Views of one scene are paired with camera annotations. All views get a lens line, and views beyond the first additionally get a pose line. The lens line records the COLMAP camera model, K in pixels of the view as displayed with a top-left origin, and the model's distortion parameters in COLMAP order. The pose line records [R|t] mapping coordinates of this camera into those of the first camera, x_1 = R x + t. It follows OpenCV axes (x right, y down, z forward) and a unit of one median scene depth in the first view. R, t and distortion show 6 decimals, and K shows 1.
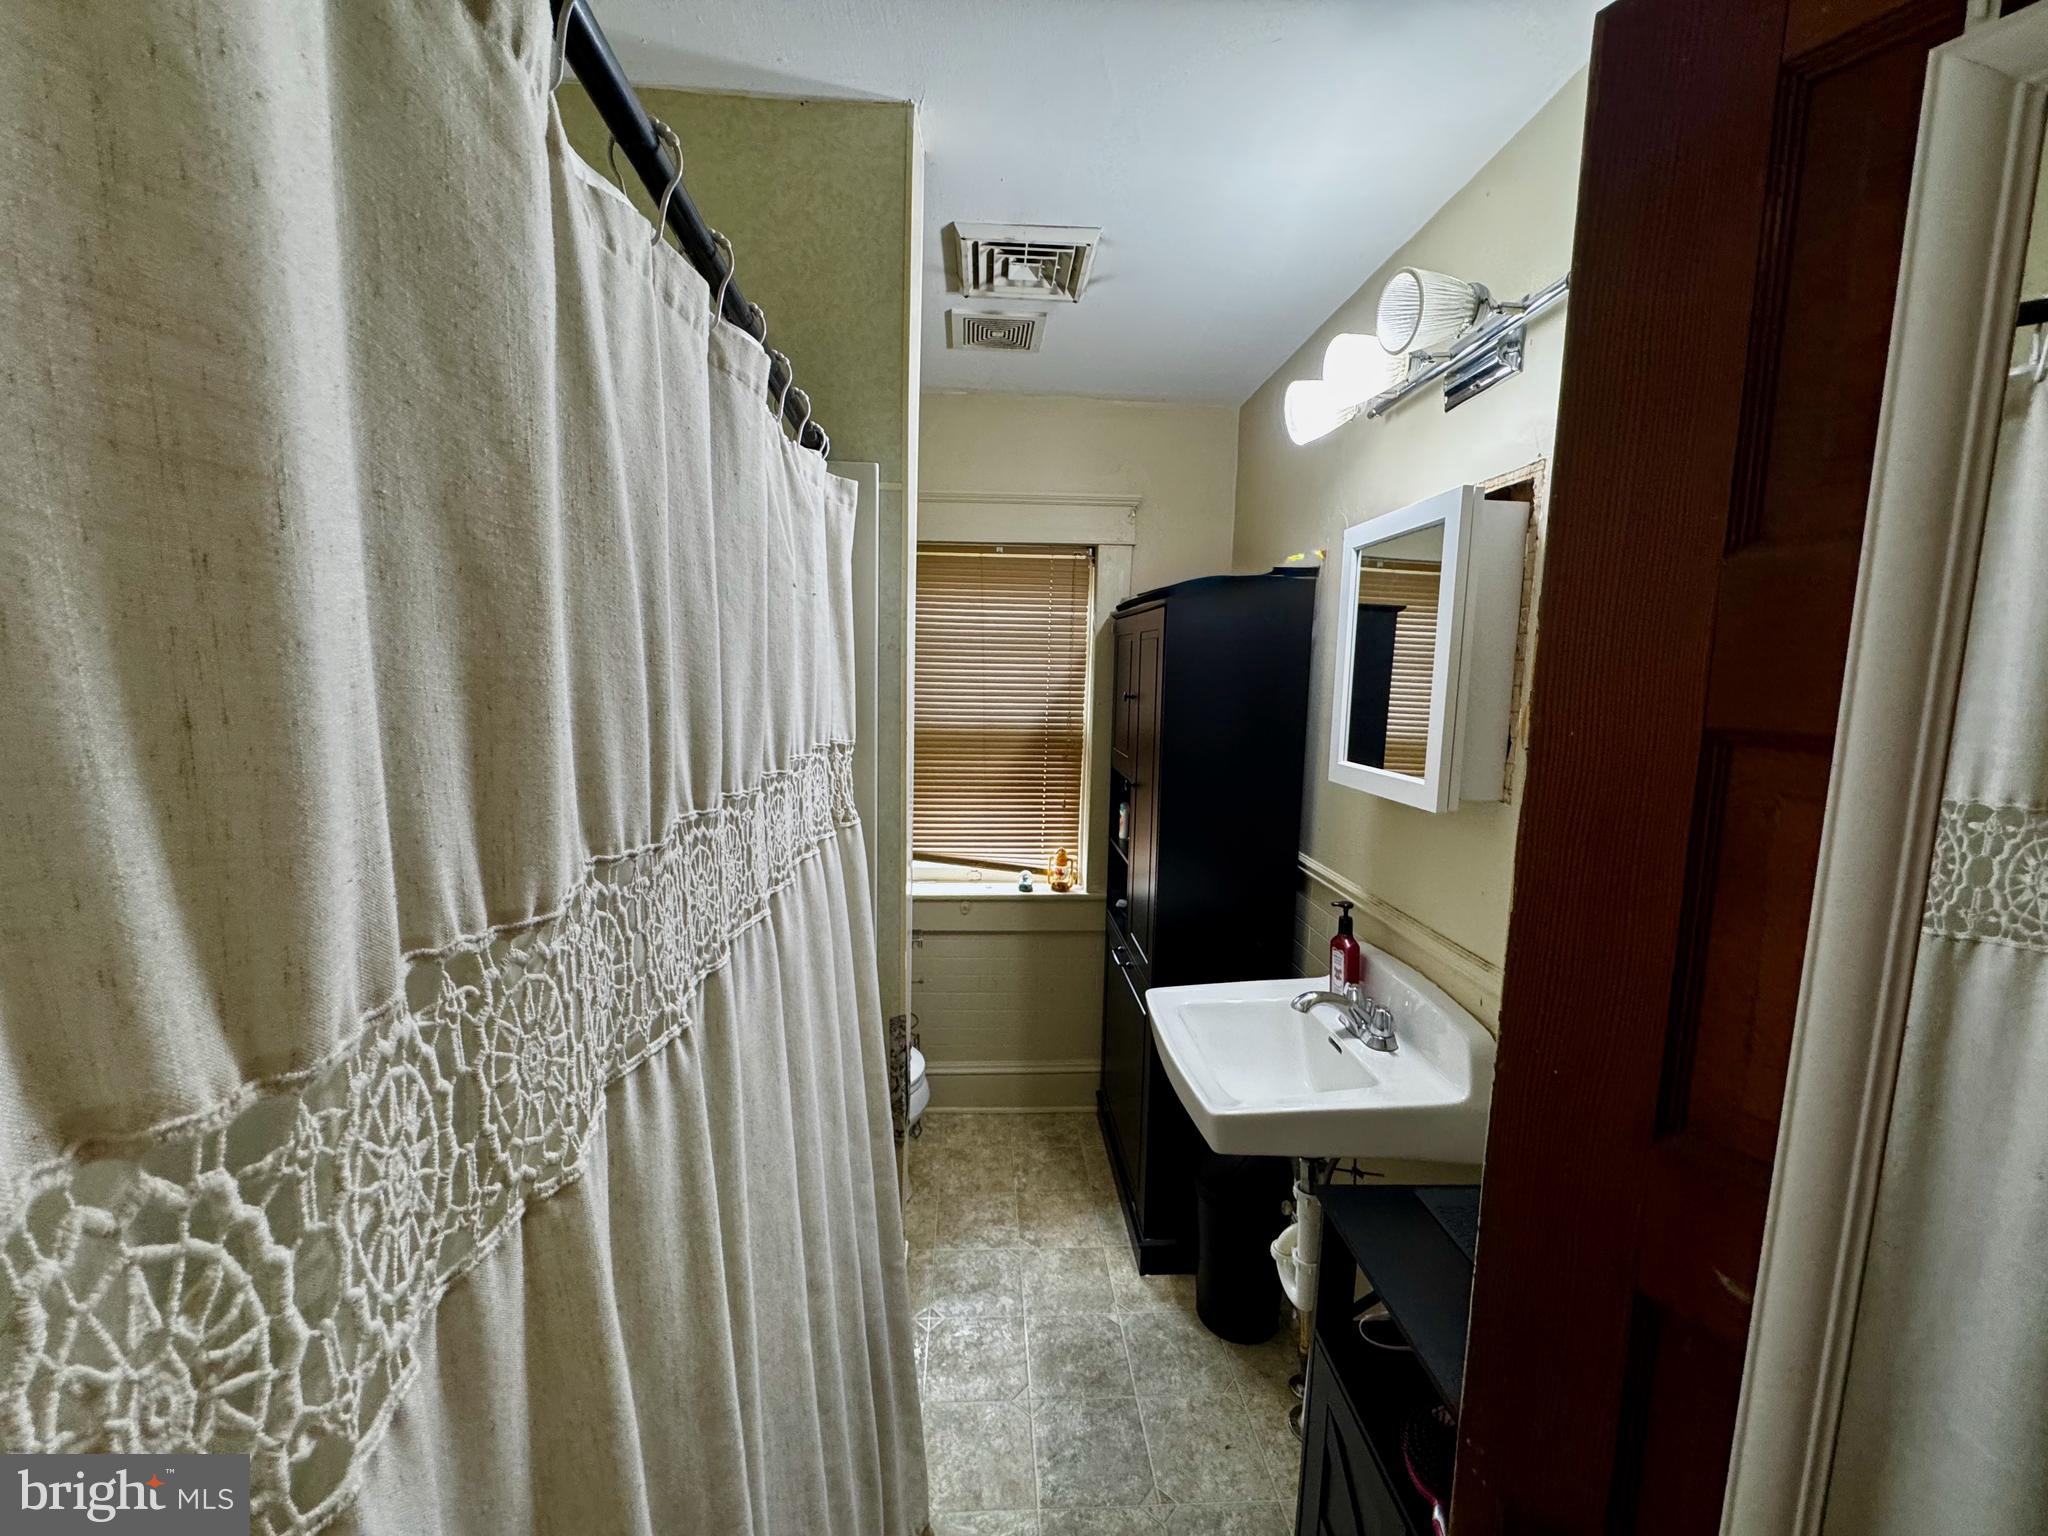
lens RADIAL K [[812.1, 0, 1027.6], [0, 812.1, 759.4], [0, 0, 1]] dist [-0.002387, 0.000560]
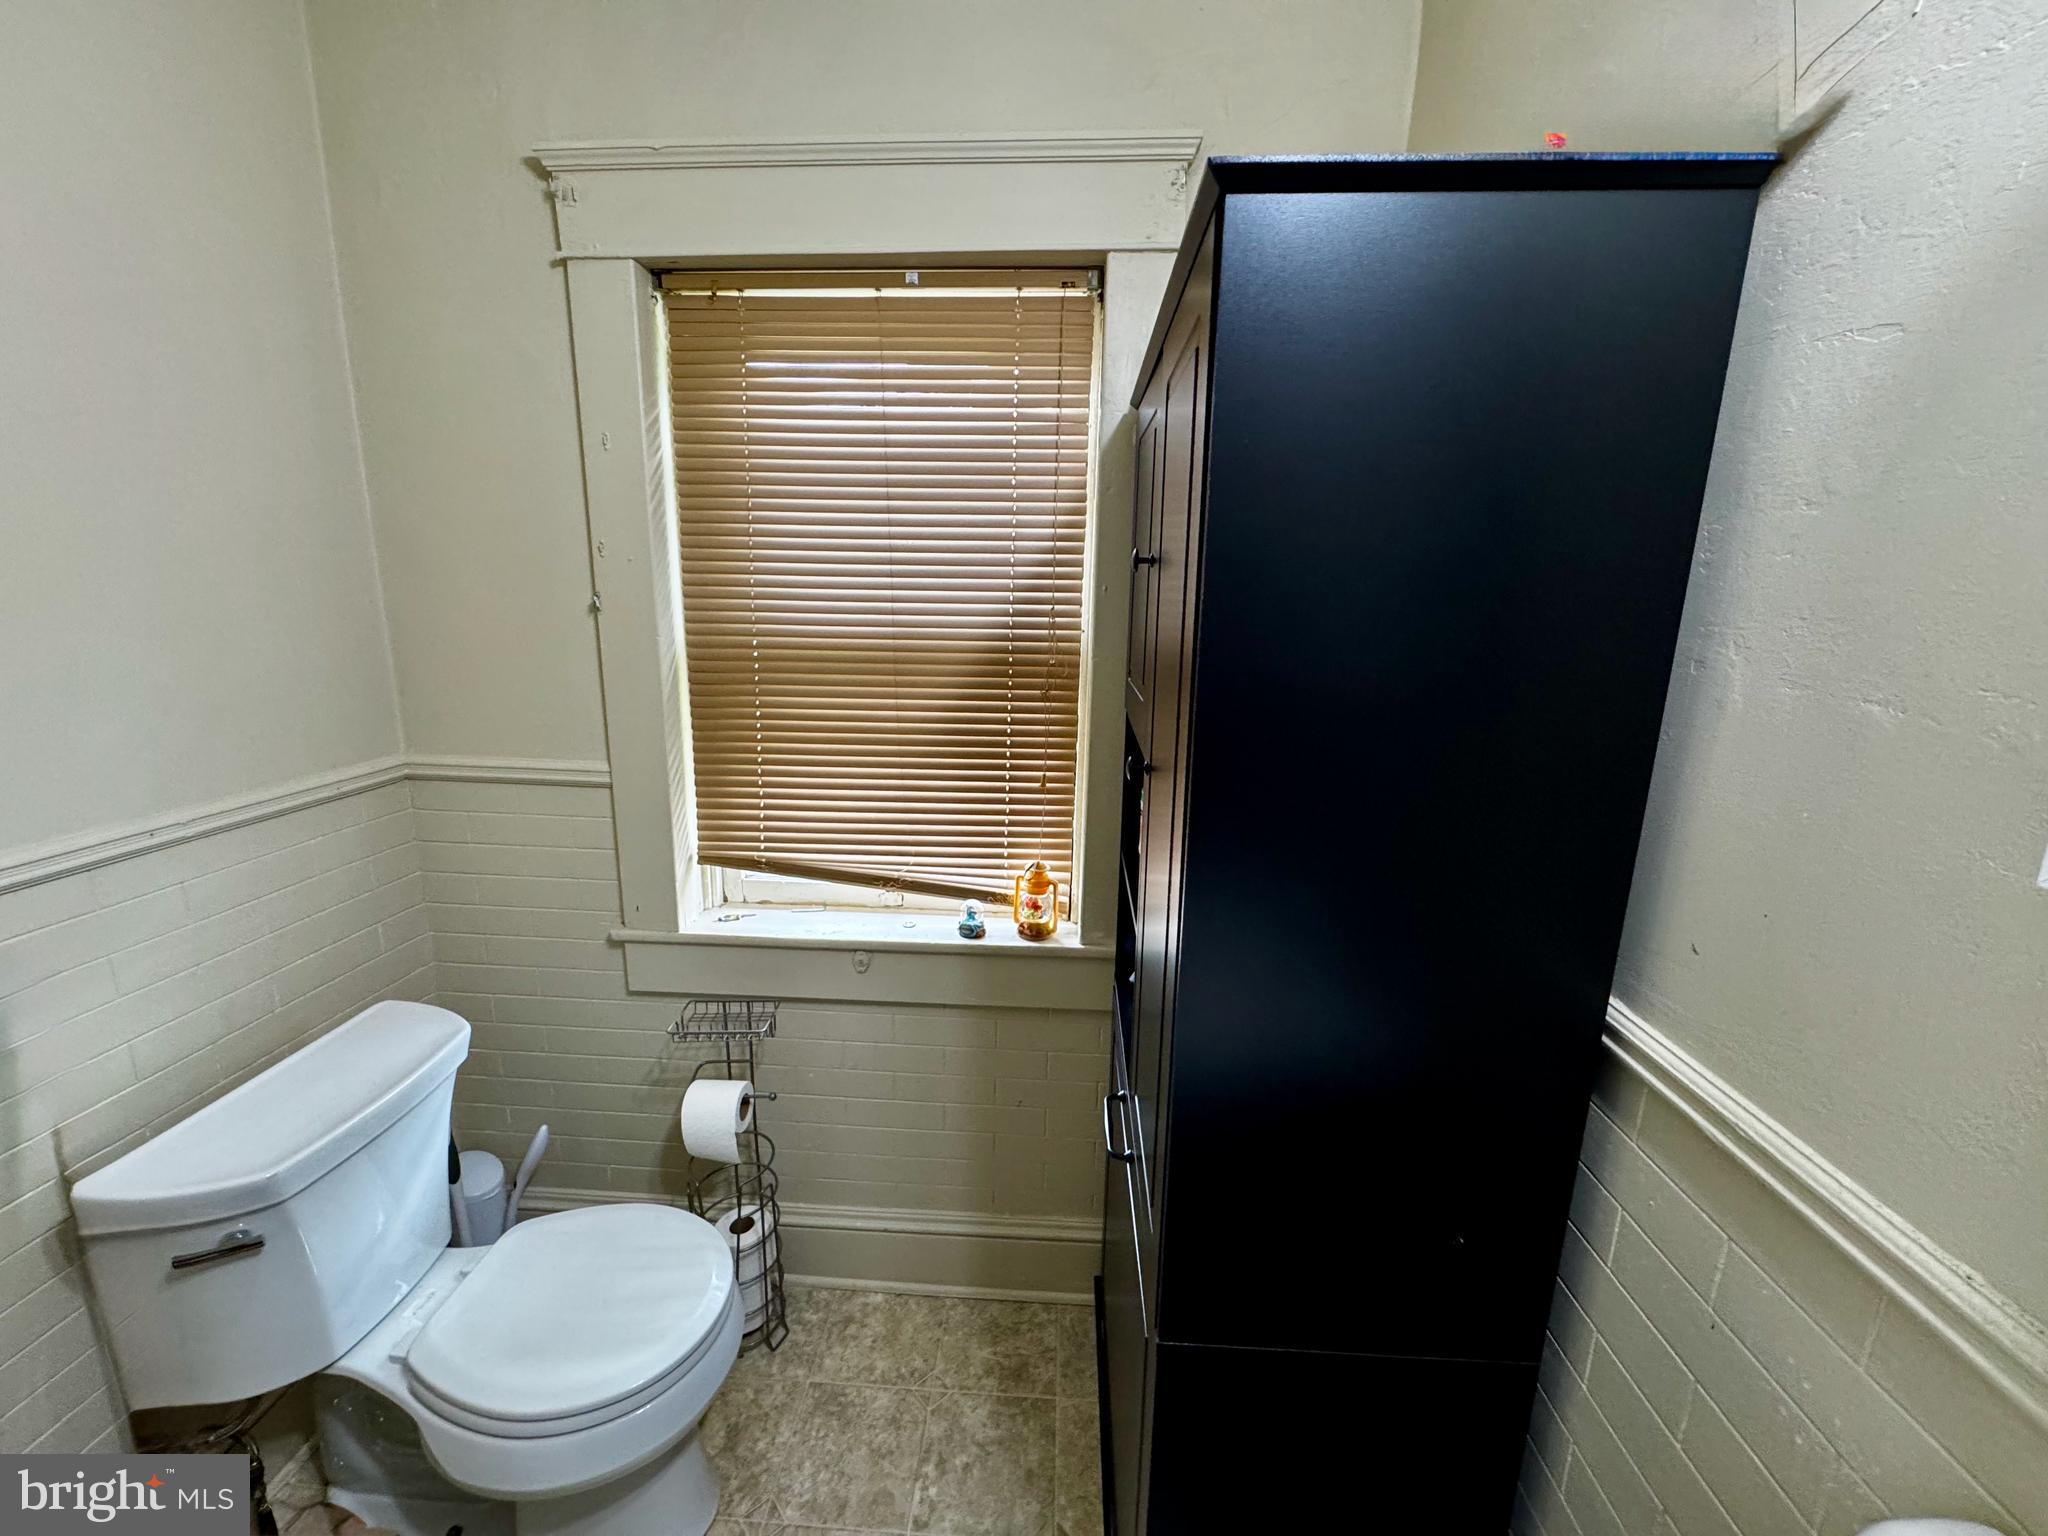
lens RADIAL K [[812.1, 0, 1027.6], [0, 812.1, 759.4], [0, 0, 1]] dist [-0.002387, 0.000560]
pose [[0.993648, 0.021547, -0.110455, 0.094805], [-0.010947, 0.995351, 0.095692, -0.011142], [0.112004, -0.093875, 0.989264, 0.470192]]
